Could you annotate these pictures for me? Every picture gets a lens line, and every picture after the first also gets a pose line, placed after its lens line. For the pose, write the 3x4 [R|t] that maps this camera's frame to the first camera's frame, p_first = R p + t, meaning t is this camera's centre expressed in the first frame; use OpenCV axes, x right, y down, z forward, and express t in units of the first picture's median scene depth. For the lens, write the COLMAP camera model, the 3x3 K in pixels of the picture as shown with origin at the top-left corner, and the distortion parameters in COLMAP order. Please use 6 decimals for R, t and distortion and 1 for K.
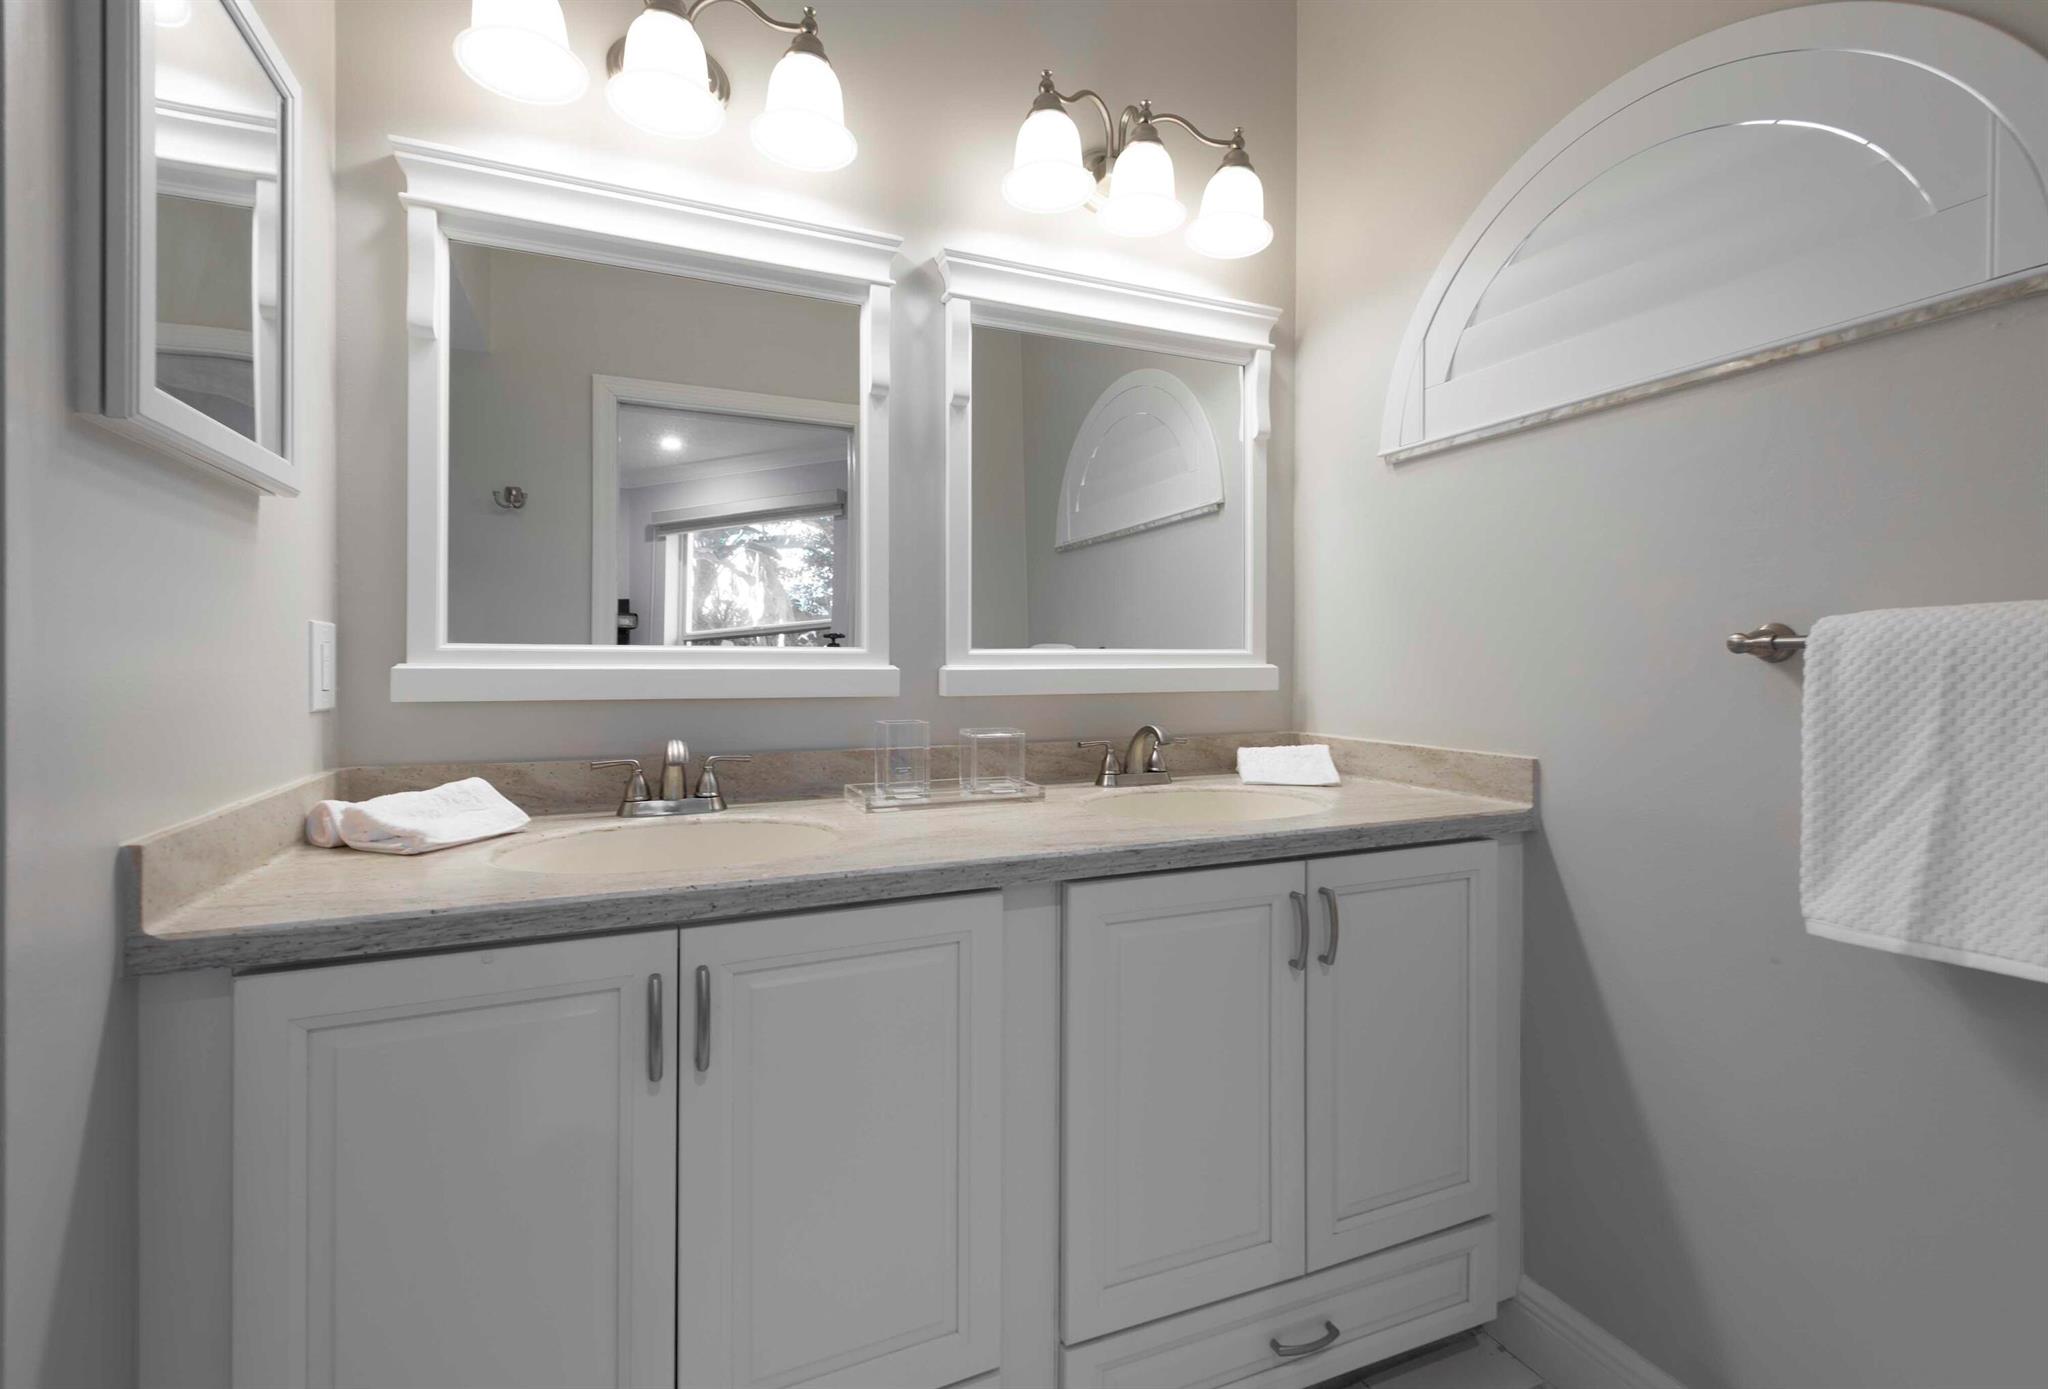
lens RADIAL K [[848.0, 0, 1024.0], [0, 848.0, 694.5], [0, 0, 1]] dist [0.002523, -0.000350]
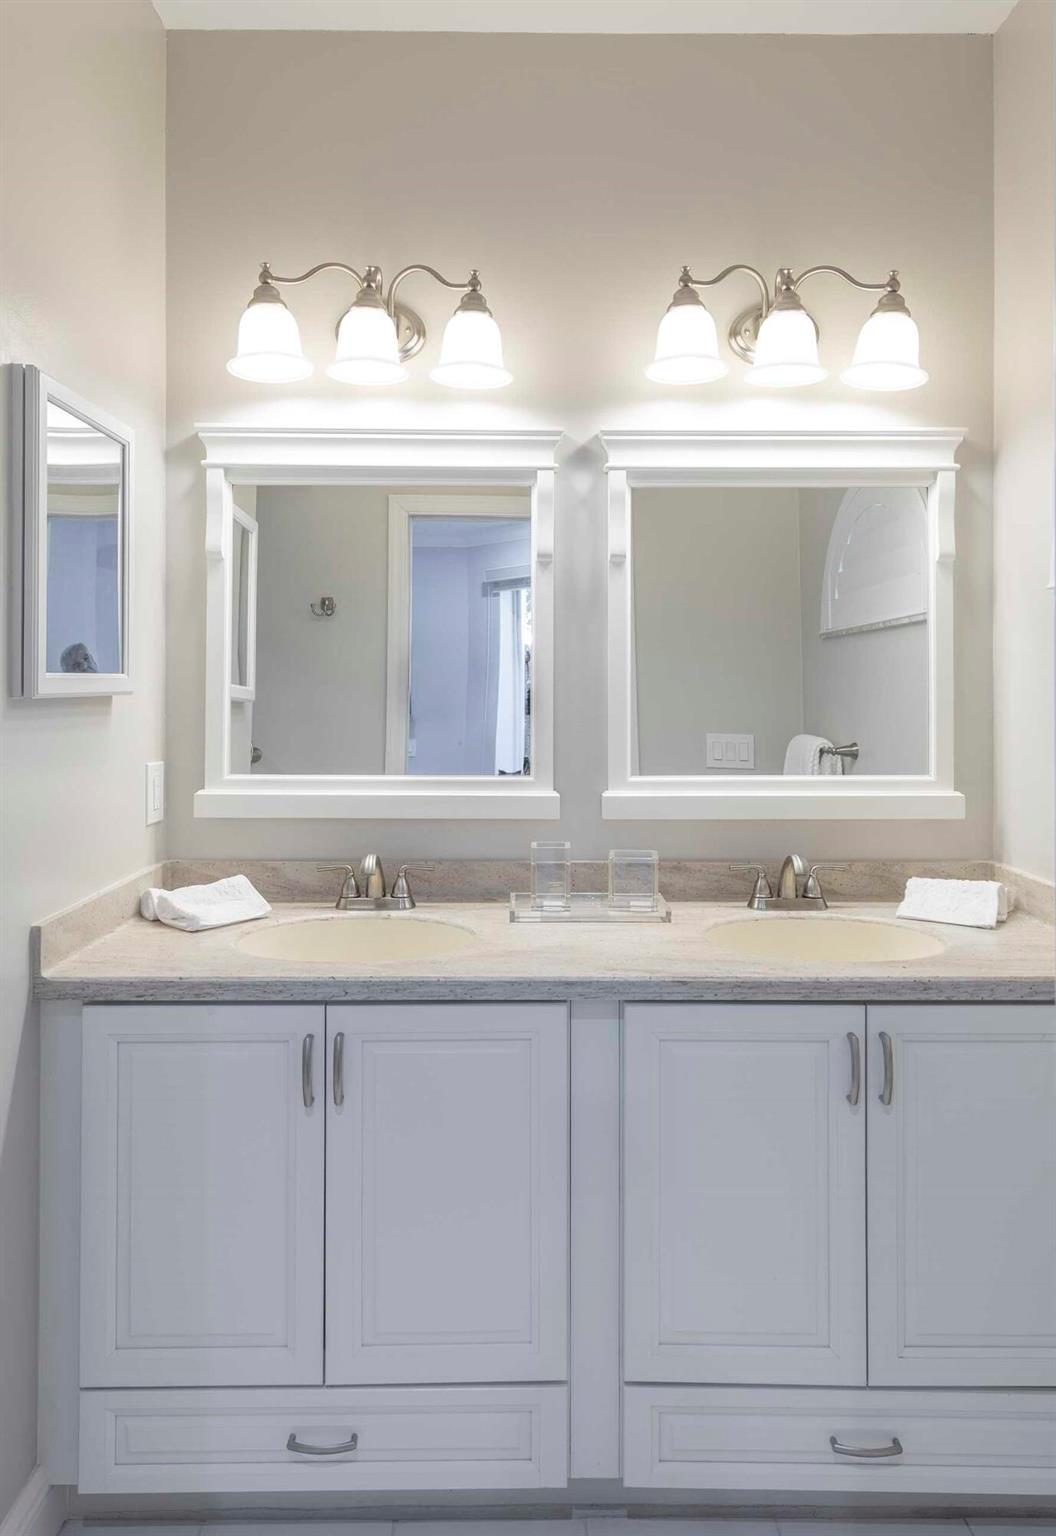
lens RADIAL K [[915.5, 0, 528.0], [0, 915.5, 768.0], [0, 0, 1]] dist [0.005310, -0.000743]
pose [[0.933212, 0.025473, -0.358423, 0.324726], [-0.019360, 0.999600, 0.020634, -0.116912], [0.358805, -0.012317, 0.933331, -0.230602]]
